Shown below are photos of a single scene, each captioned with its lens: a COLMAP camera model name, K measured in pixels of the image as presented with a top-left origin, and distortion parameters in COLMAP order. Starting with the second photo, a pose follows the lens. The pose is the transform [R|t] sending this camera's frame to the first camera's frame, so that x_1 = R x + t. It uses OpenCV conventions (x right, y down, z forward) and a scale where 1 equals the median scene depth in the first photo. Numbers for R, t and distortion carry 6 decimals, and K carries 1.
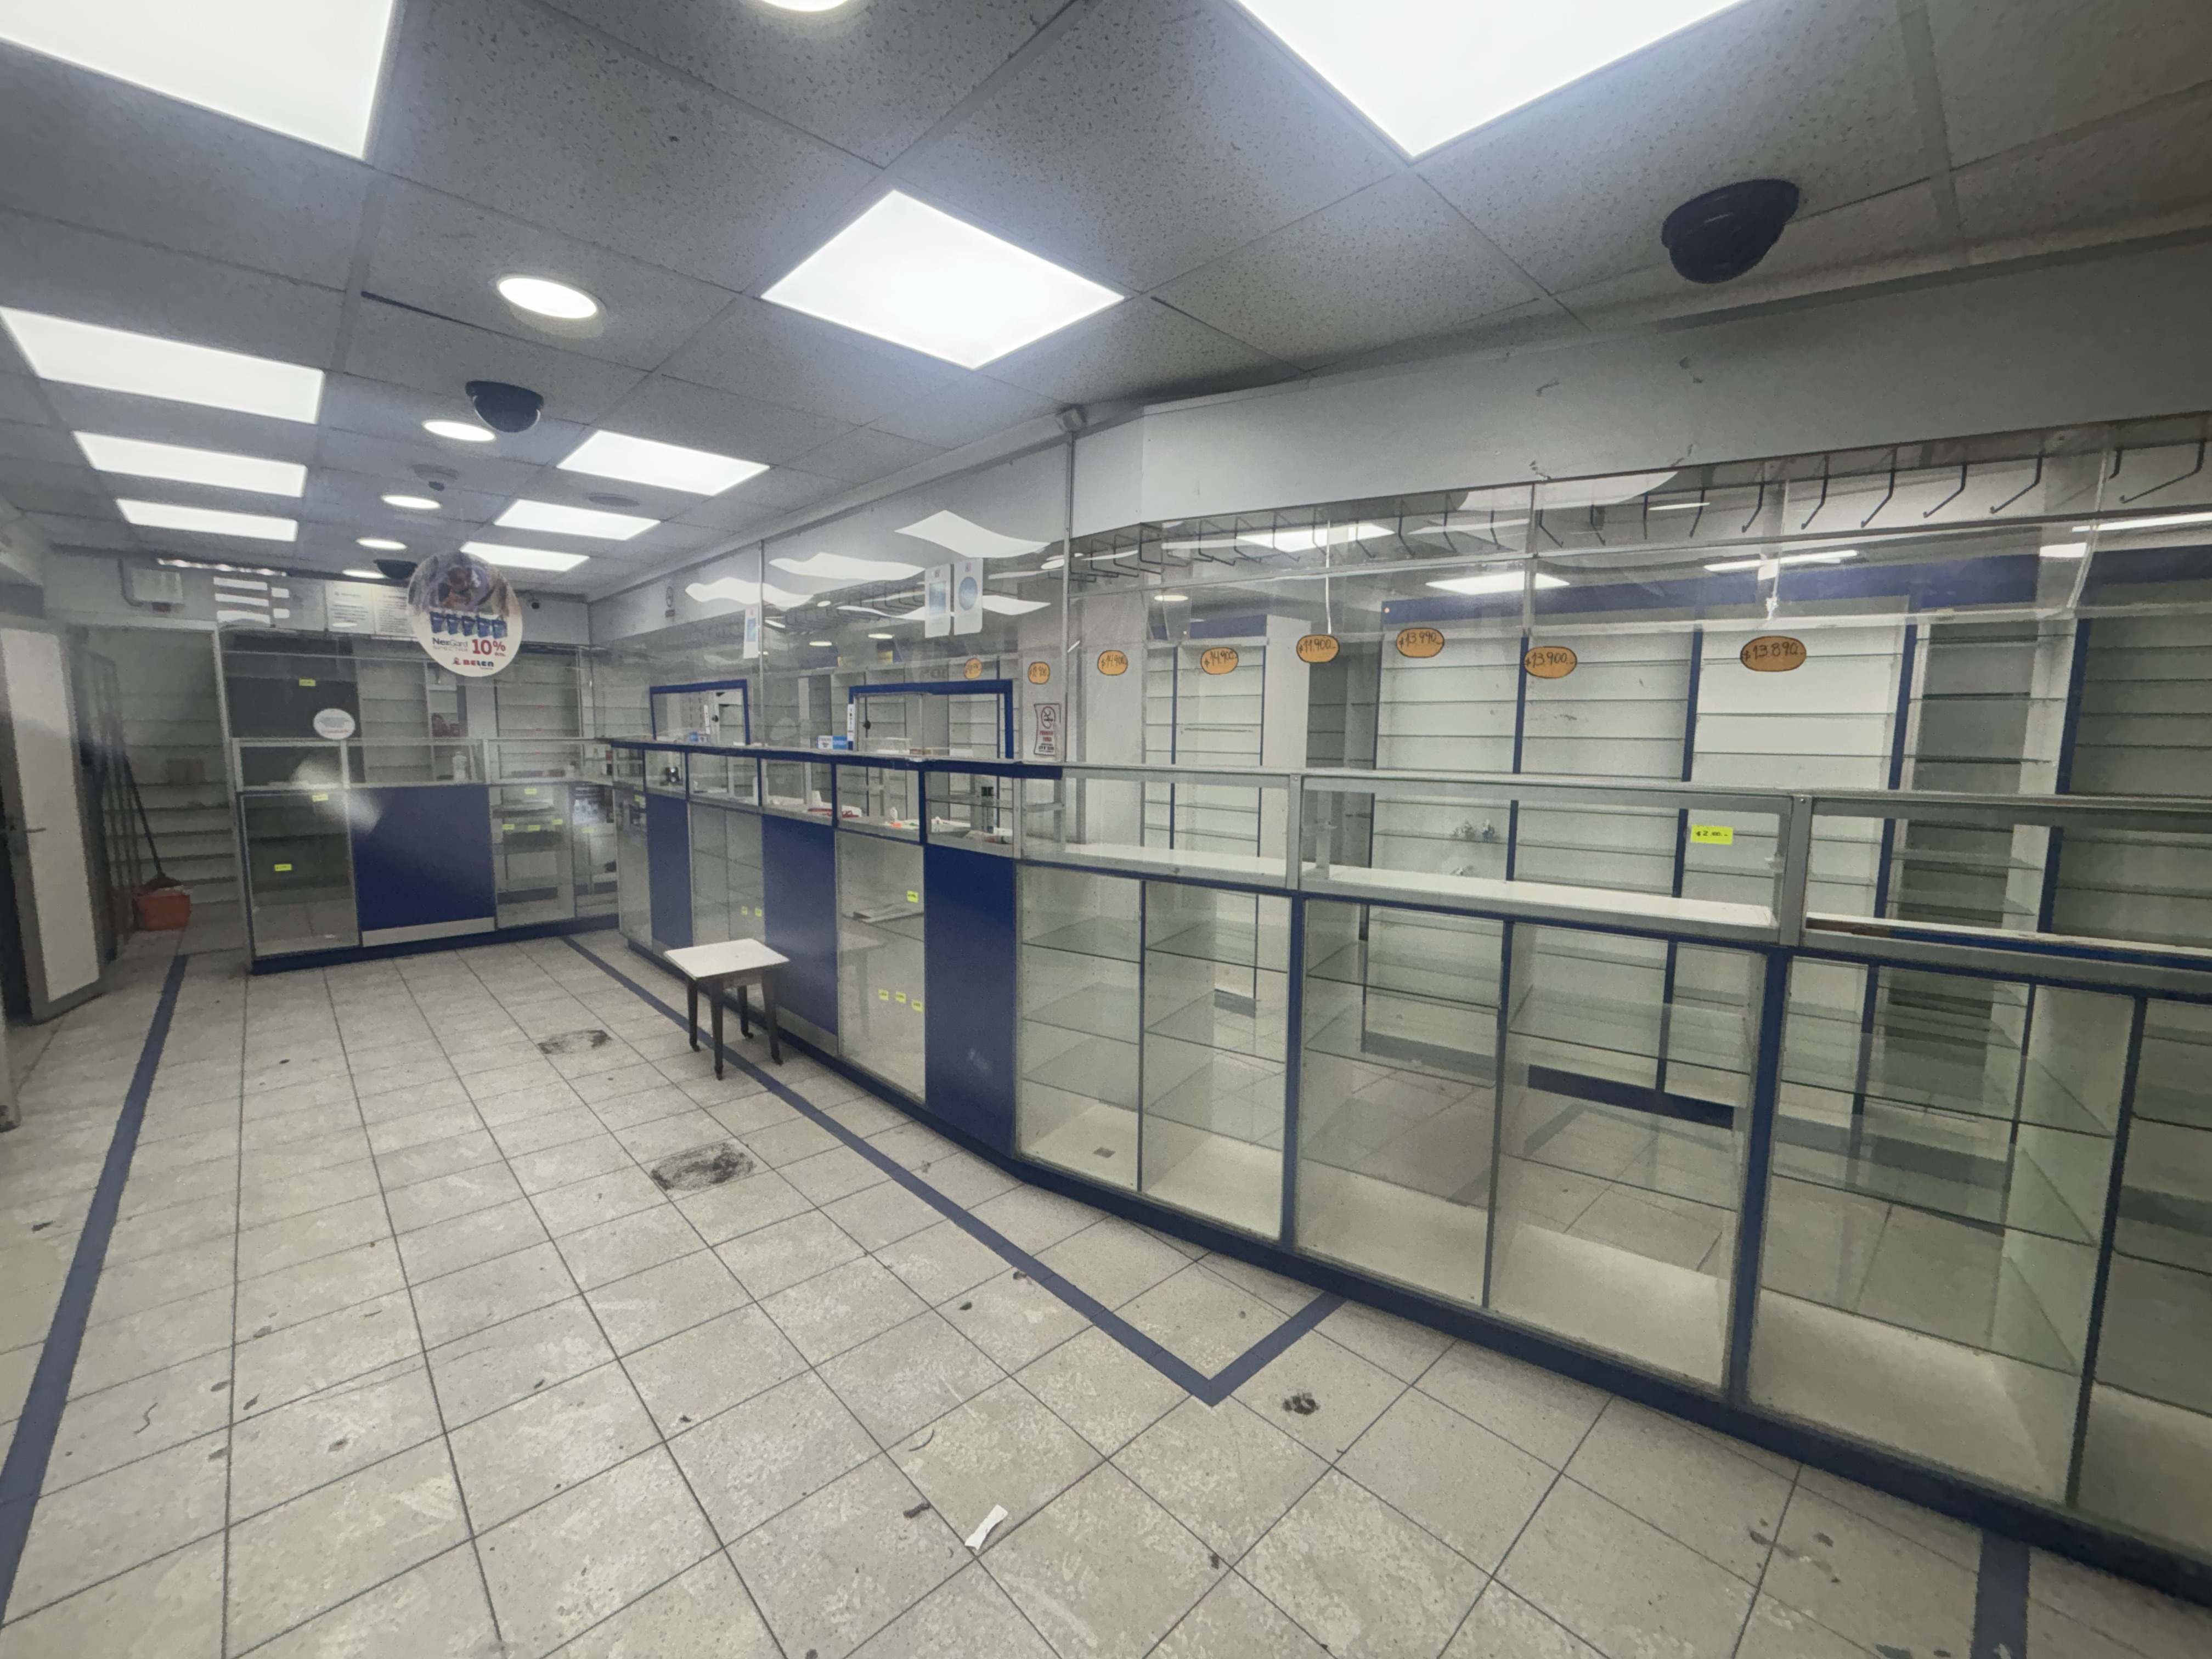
lens RADIAL K [[894.9, 0, 1090.6], [0, 894.9, 832.5], [0, 0, 1]] dist [0.007446, -0.000633]
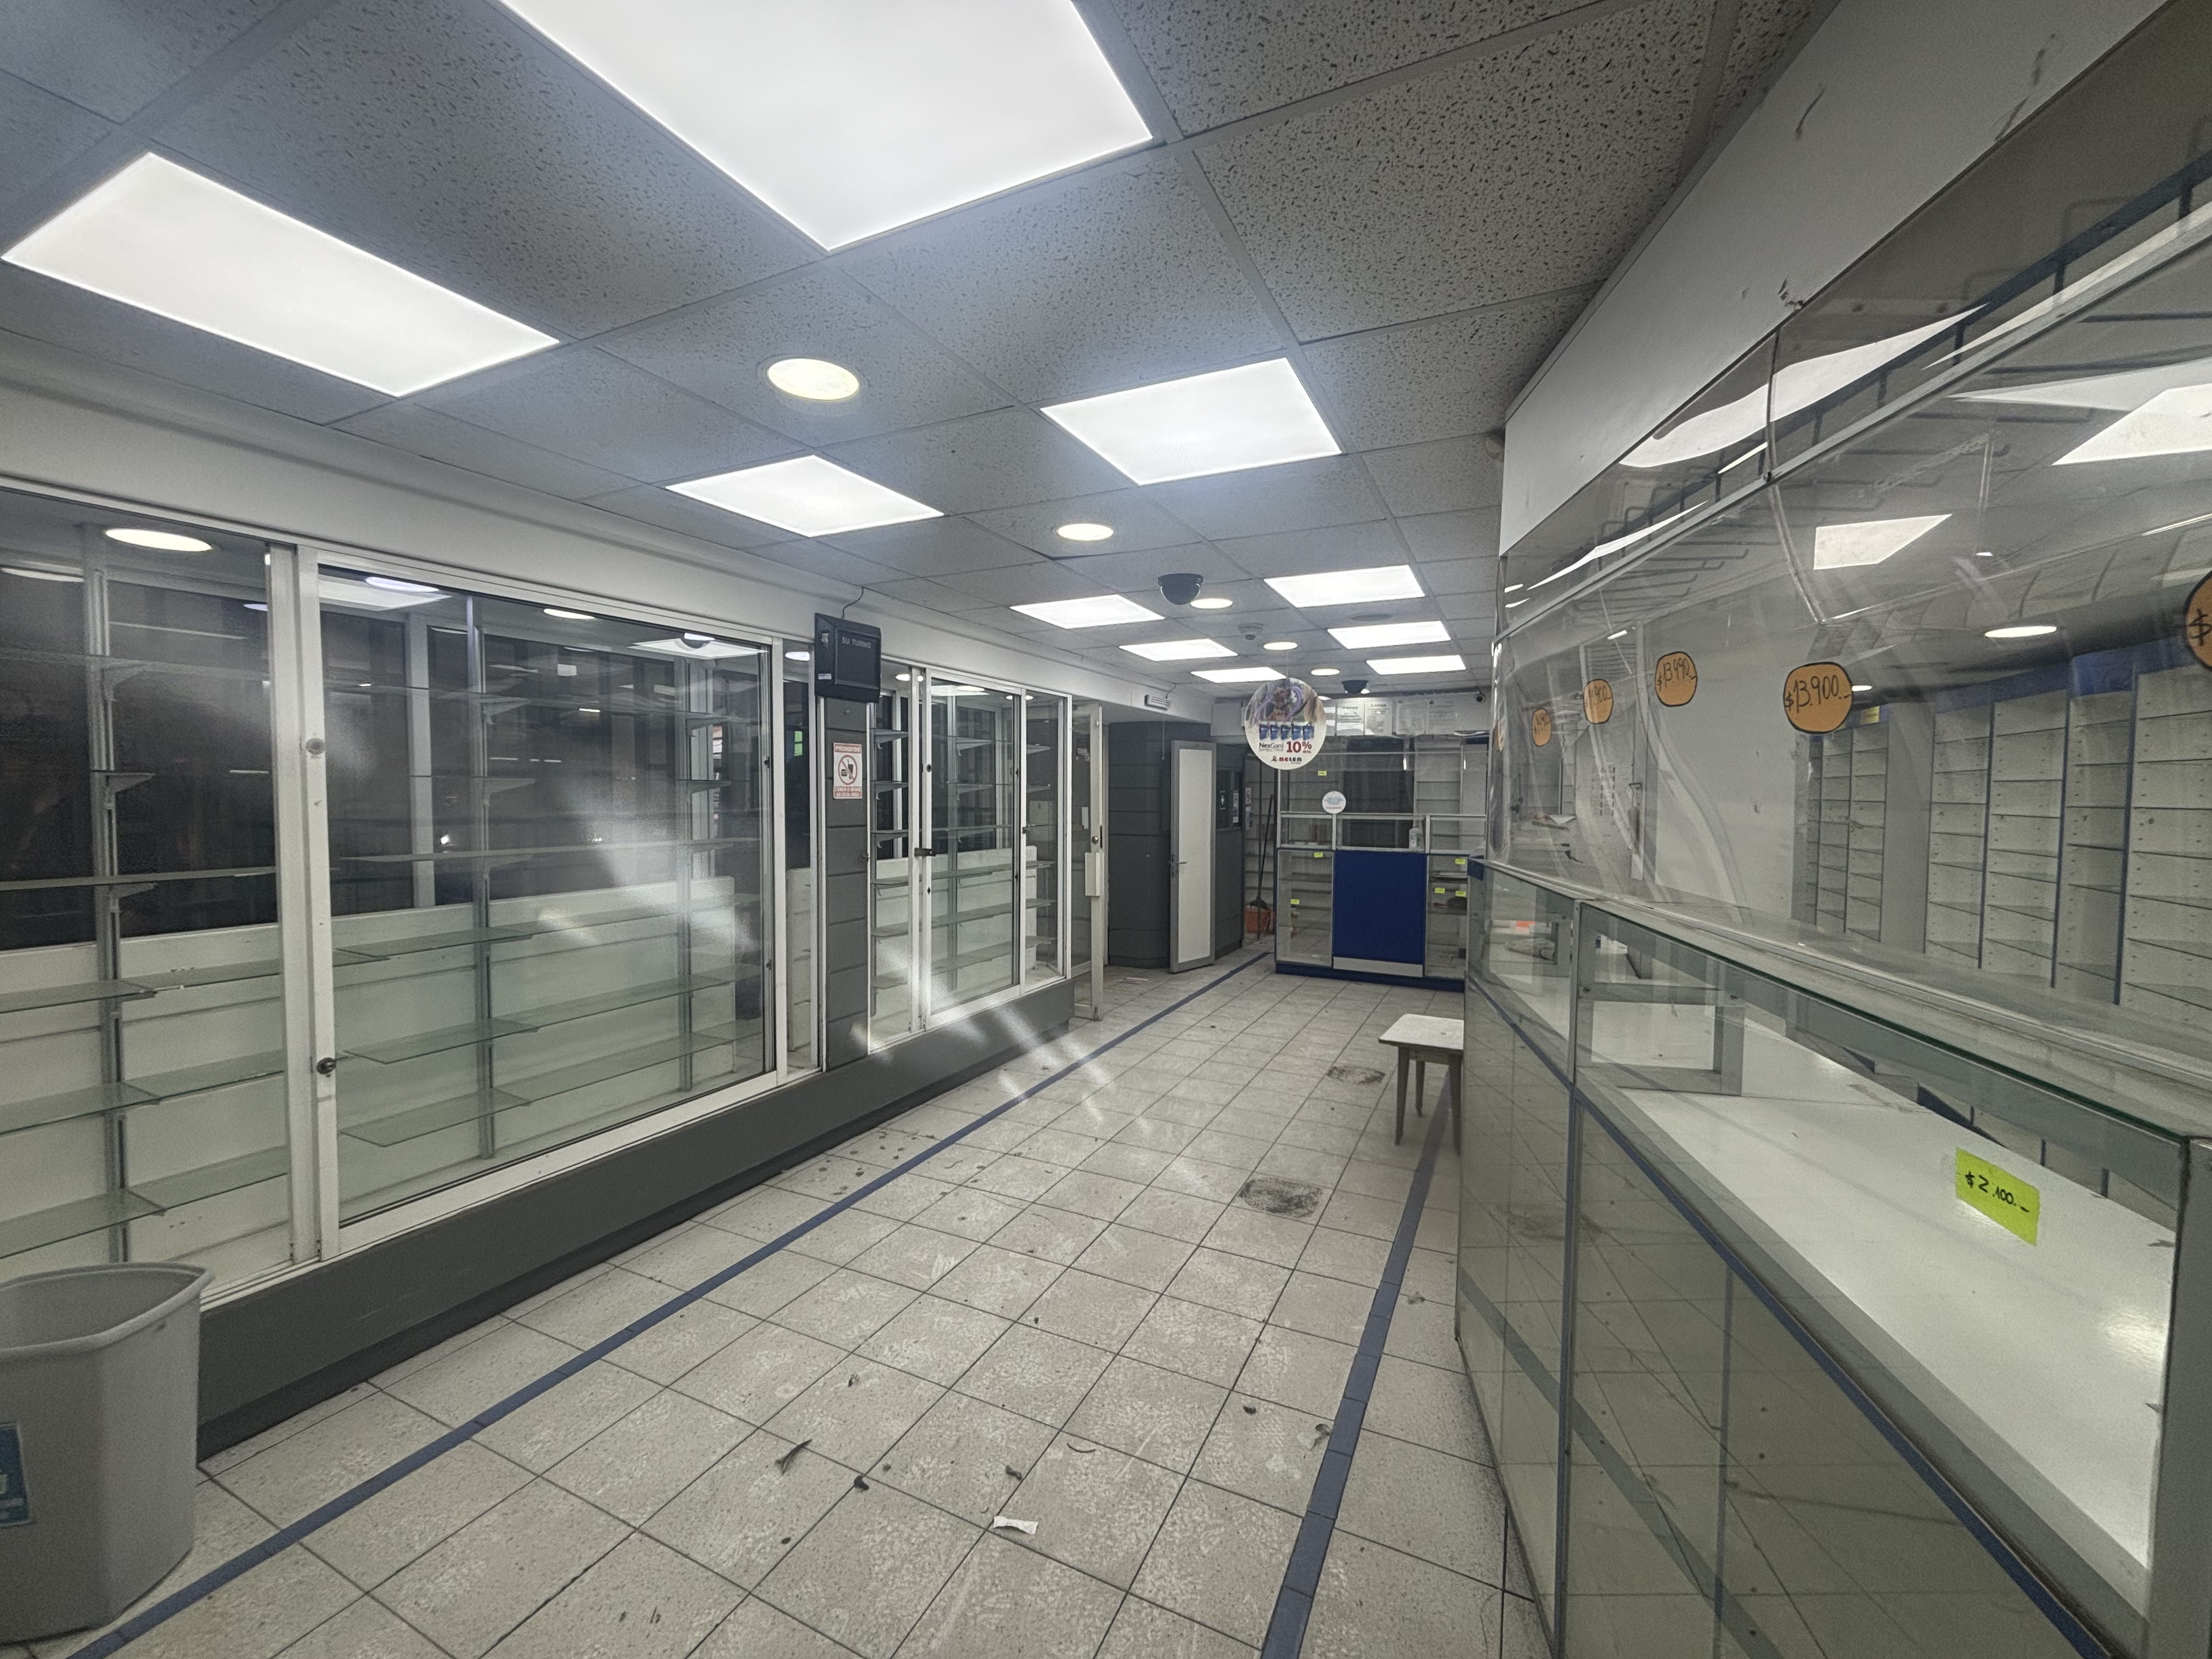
lens RADIAL K [[894.9, 0, 1123.4], [0, 894.9, 833.5], [0, 0, 1]] dist [0.007446, -0.000633]
pose [[0.382536, 0.044853, -0.922851, 0.499448], [-0.119320, 0.992855, -0.001205, -0.055881], [0.916204, 0.110576, 0.385155, 0.315163]]
